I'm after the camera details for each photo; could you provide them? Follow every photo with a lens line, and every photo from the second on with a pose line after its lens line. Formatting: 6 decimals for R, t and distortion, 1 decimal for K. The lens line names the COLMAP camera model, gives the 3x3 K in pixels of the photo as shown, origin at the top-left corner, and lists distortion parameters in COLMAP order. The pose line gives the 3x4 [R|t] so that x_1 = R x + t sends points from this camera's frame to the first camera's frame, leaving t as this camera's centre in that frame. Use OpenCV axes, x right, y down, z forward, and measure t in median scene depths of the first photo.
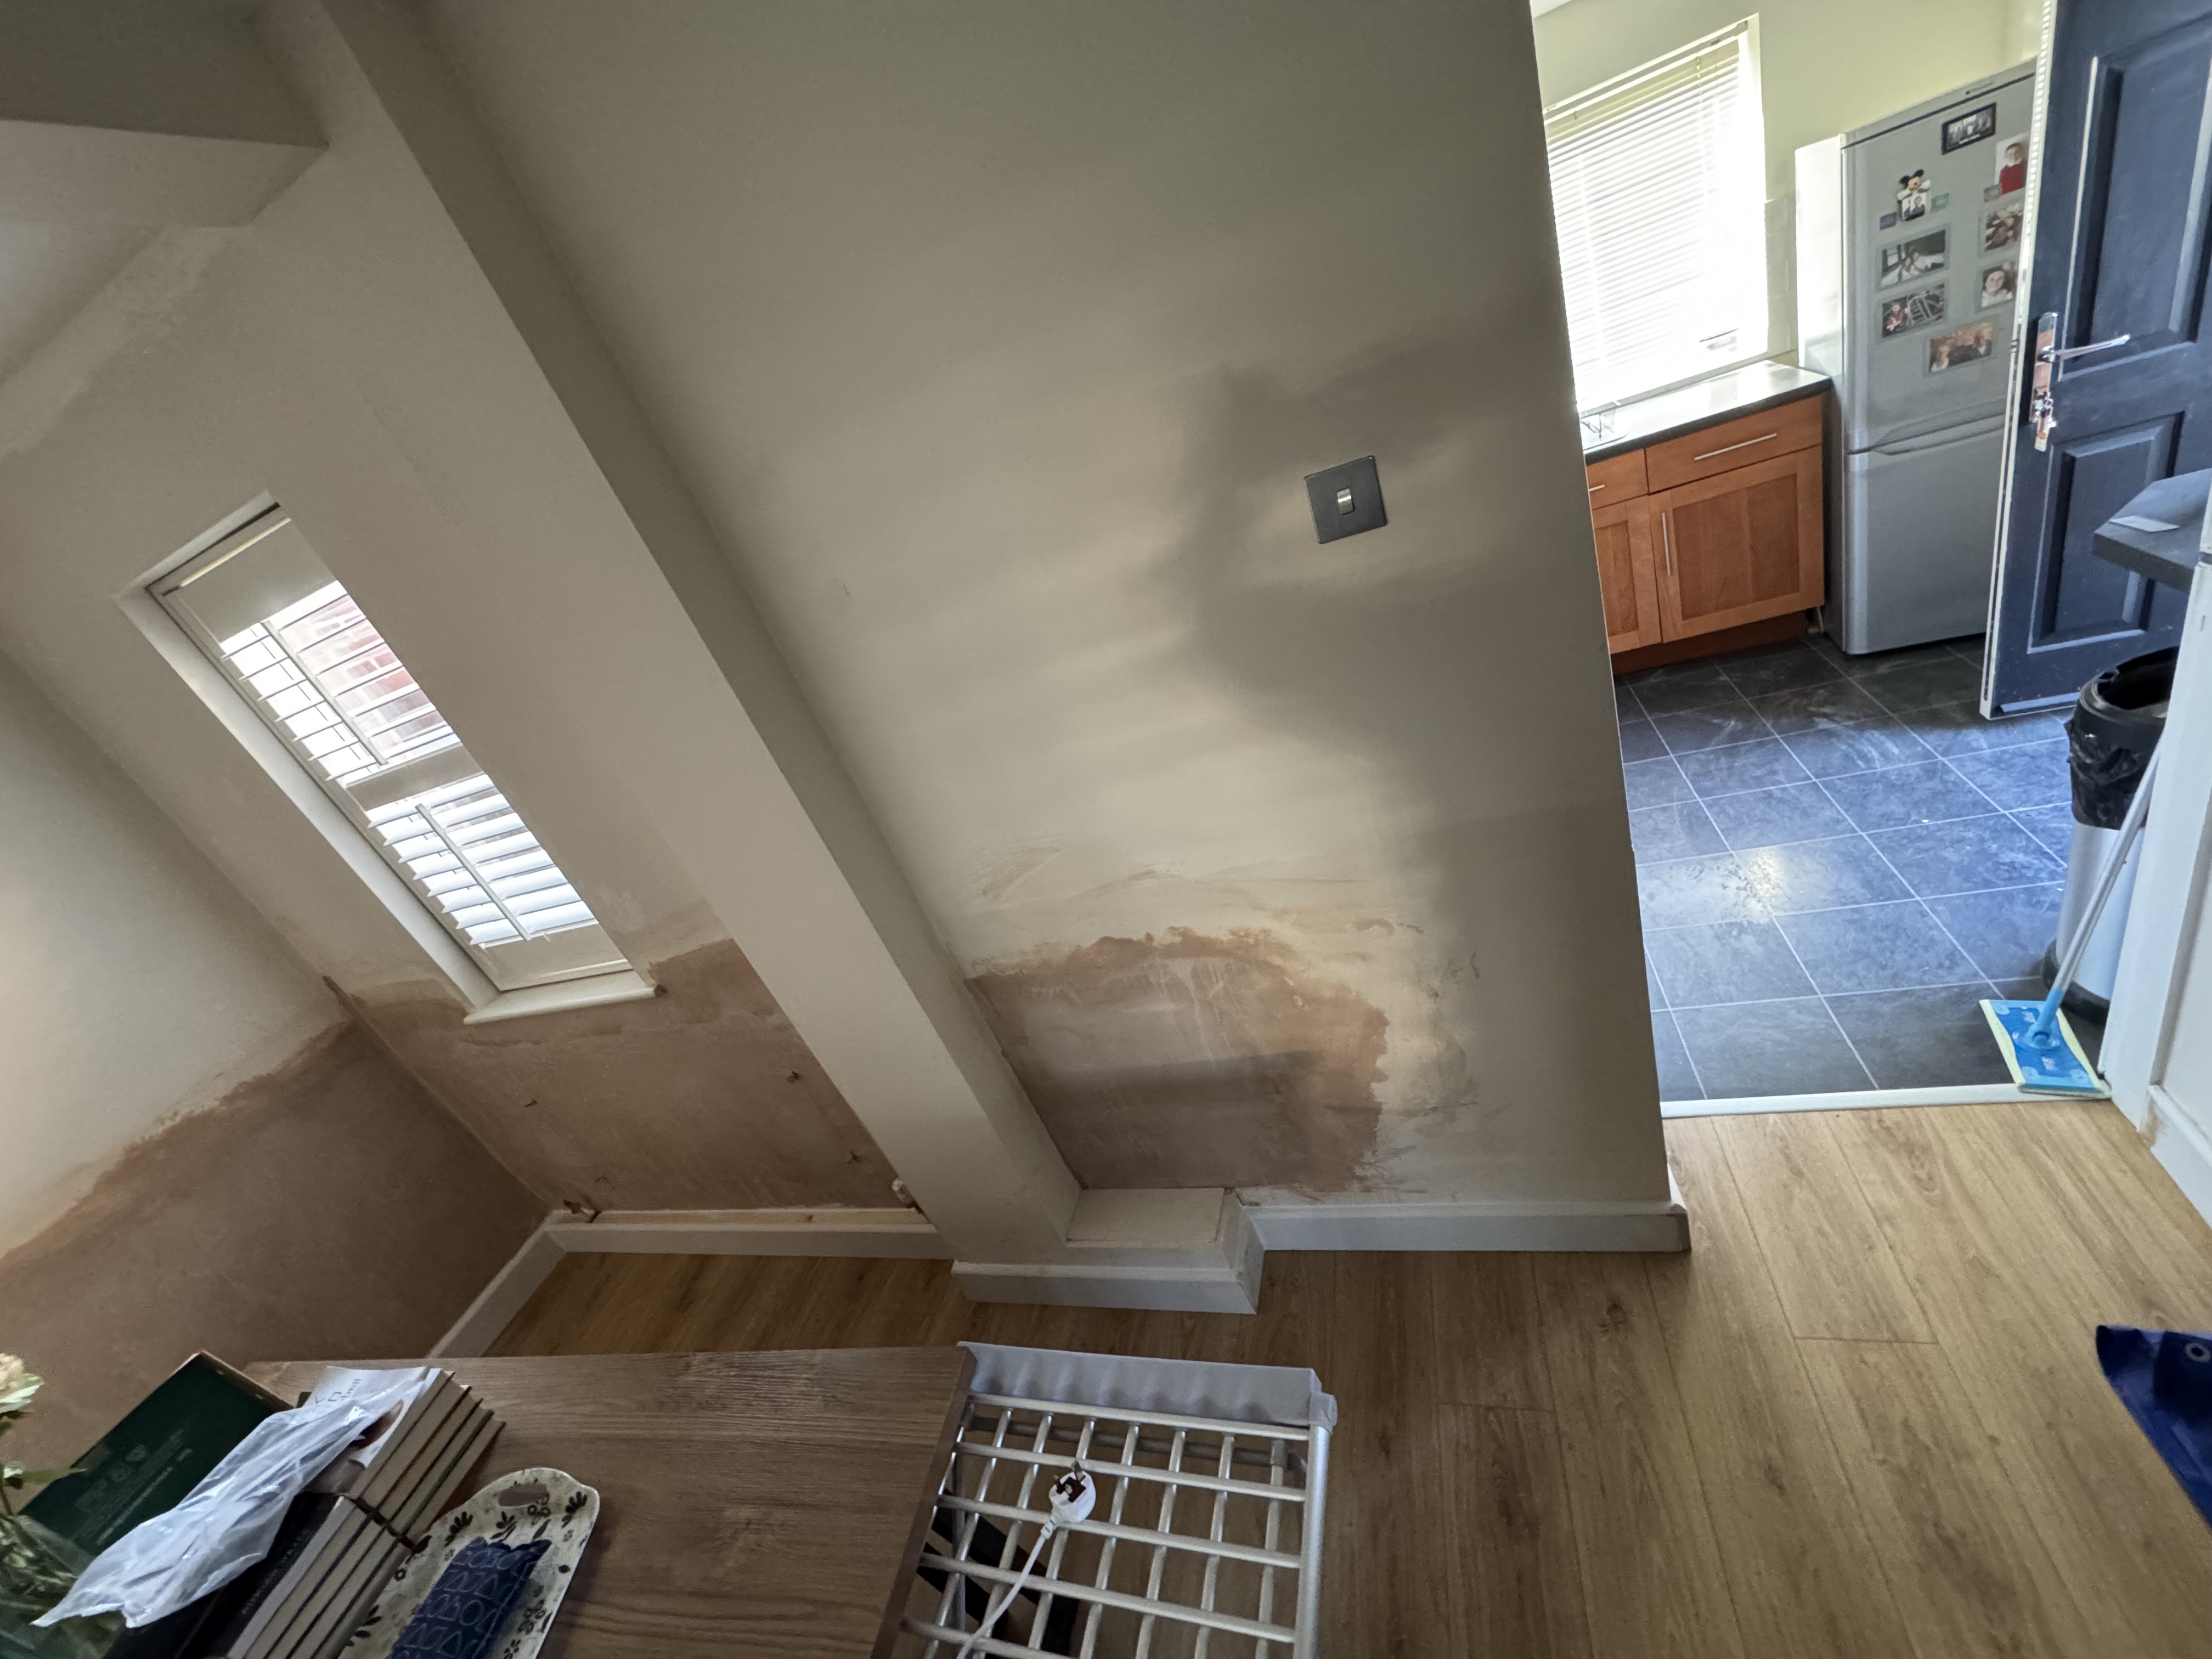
lens RADIAL K [[886.4, 0, 1111.7], [0, 886.4, 821.1], [0, 0, 1]] dist [-0.004965, 0.000932]
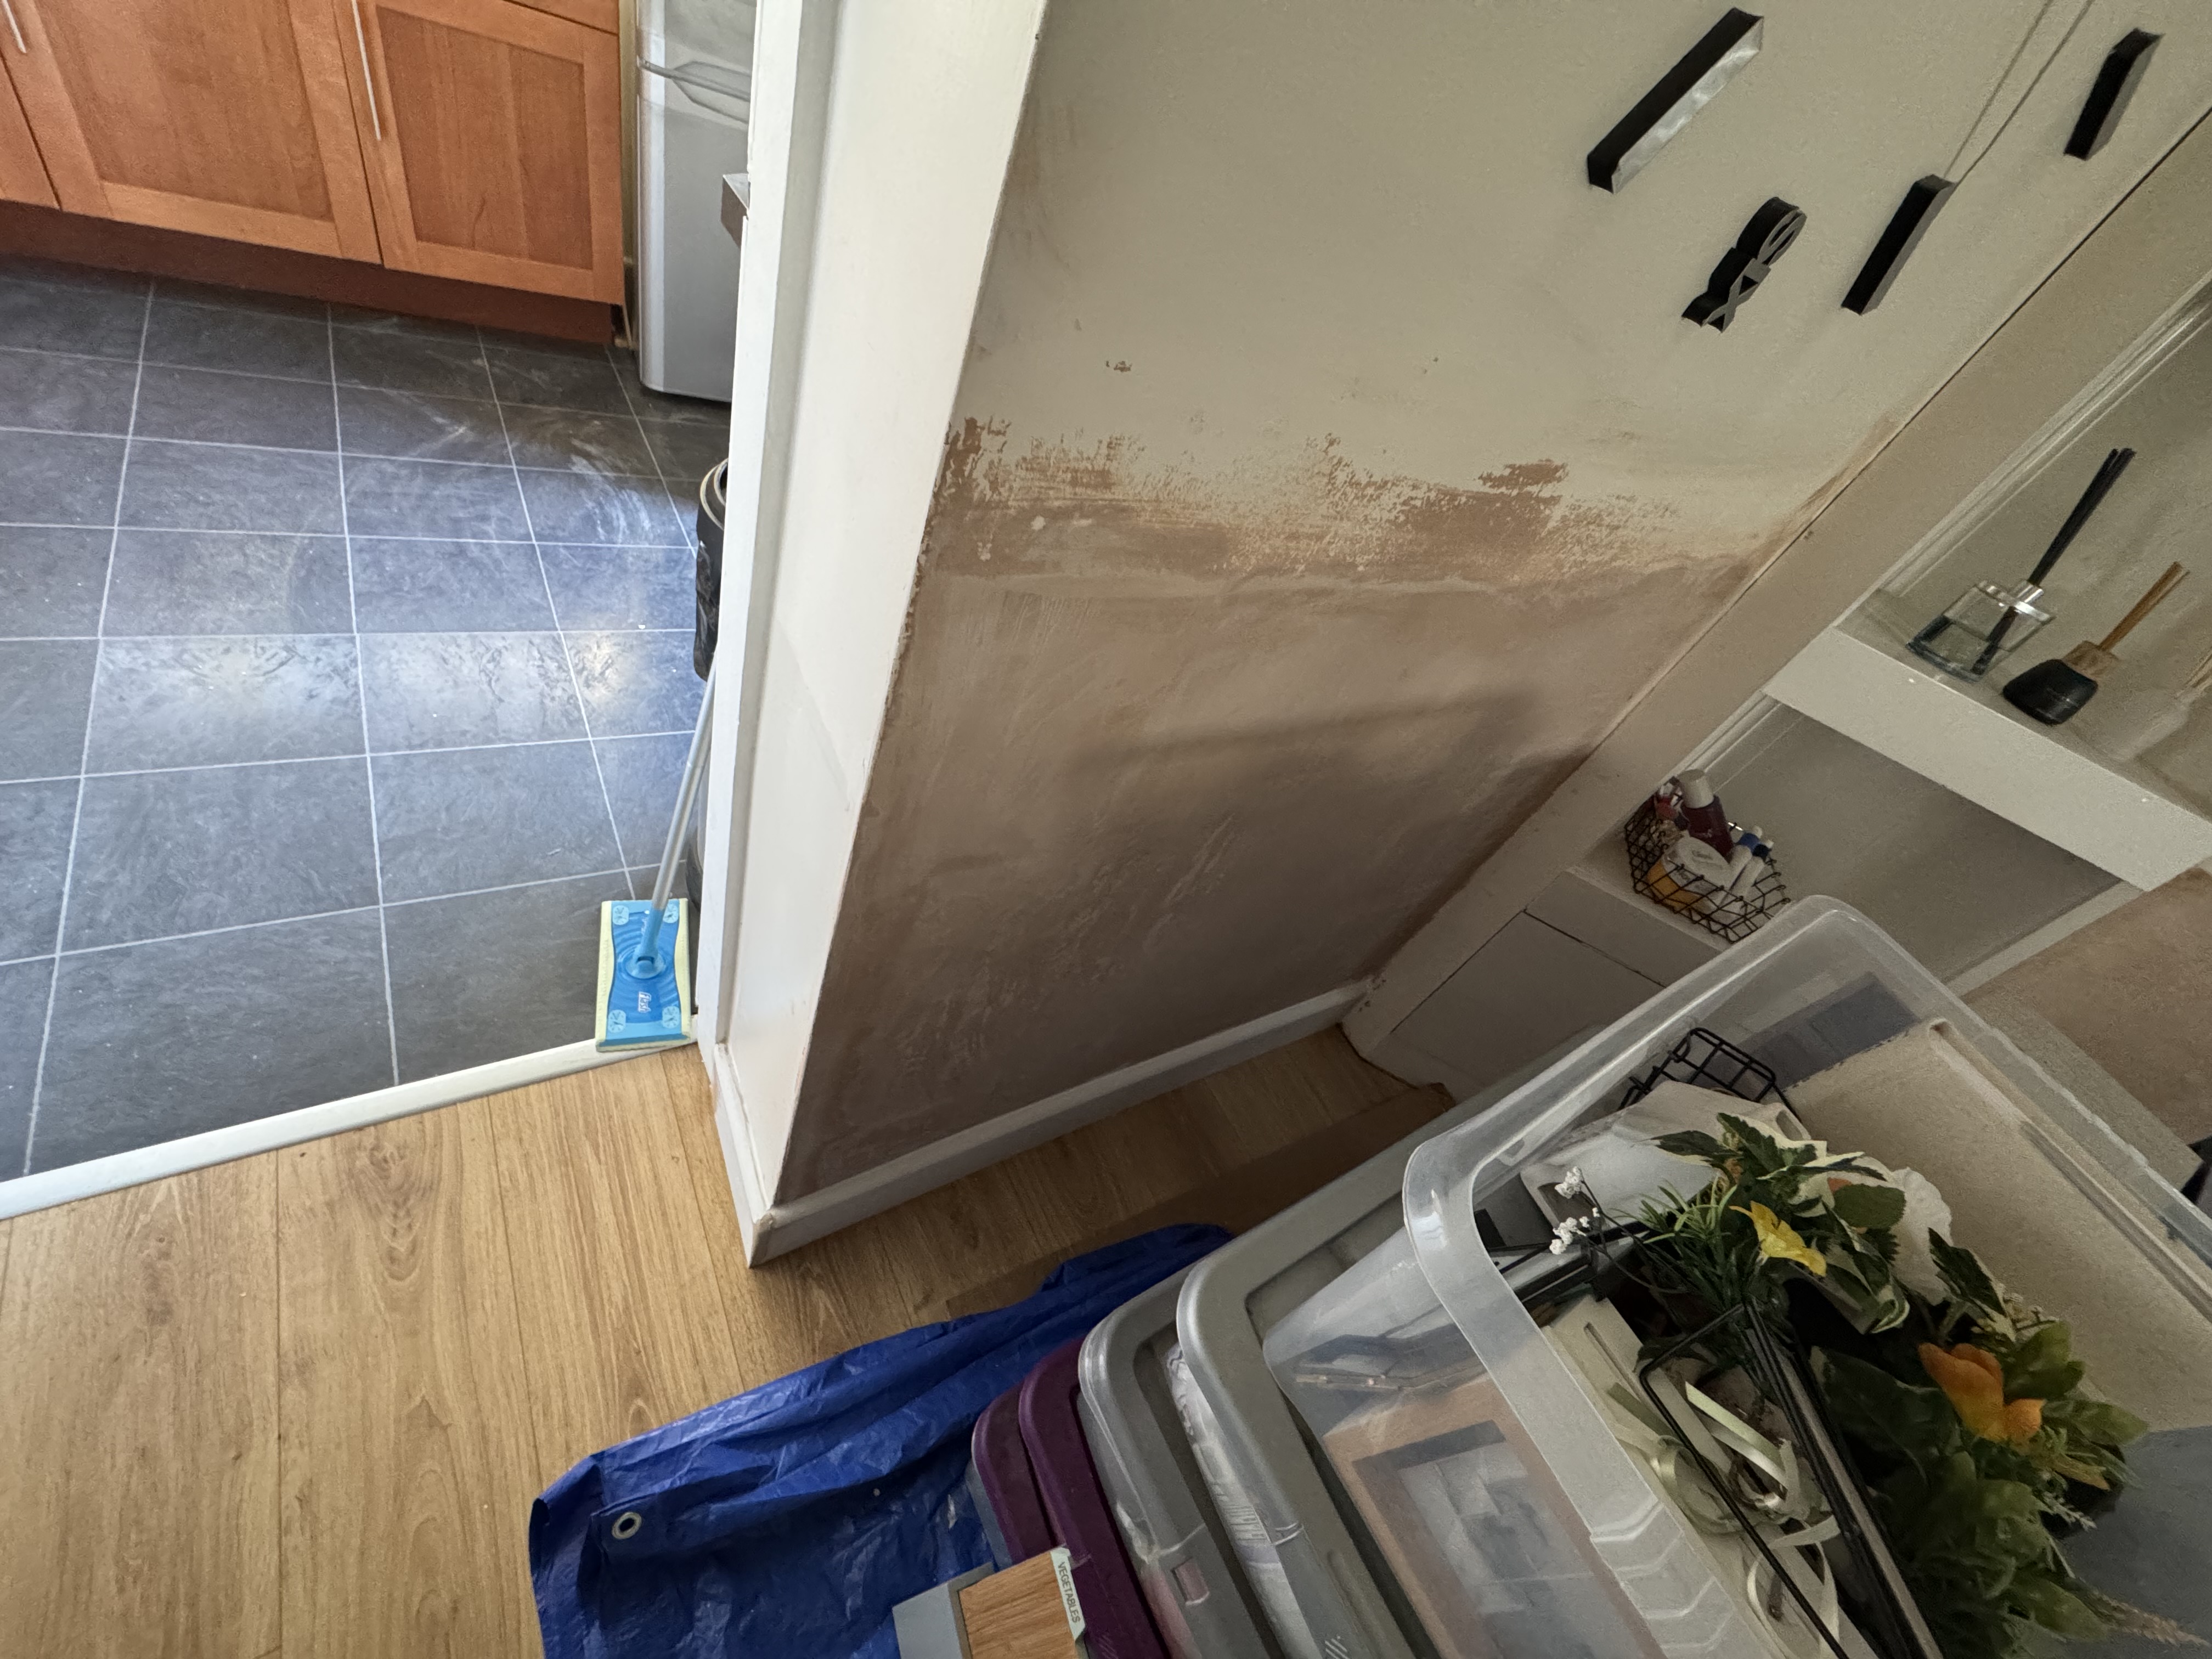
lens RADIAL K [[886.4, 0, 1104.9], [0, 886.4, 834.3], [0, 0, 1]] dist [-0.004965, 0.000932]
pose [[0.497157, -0.075751, 0.864347, 0.562463], [-0.189046, 0.962792, 0.193115, -0.062102], [-0.846815, -0.259410, 0.464339, 0.334671]]
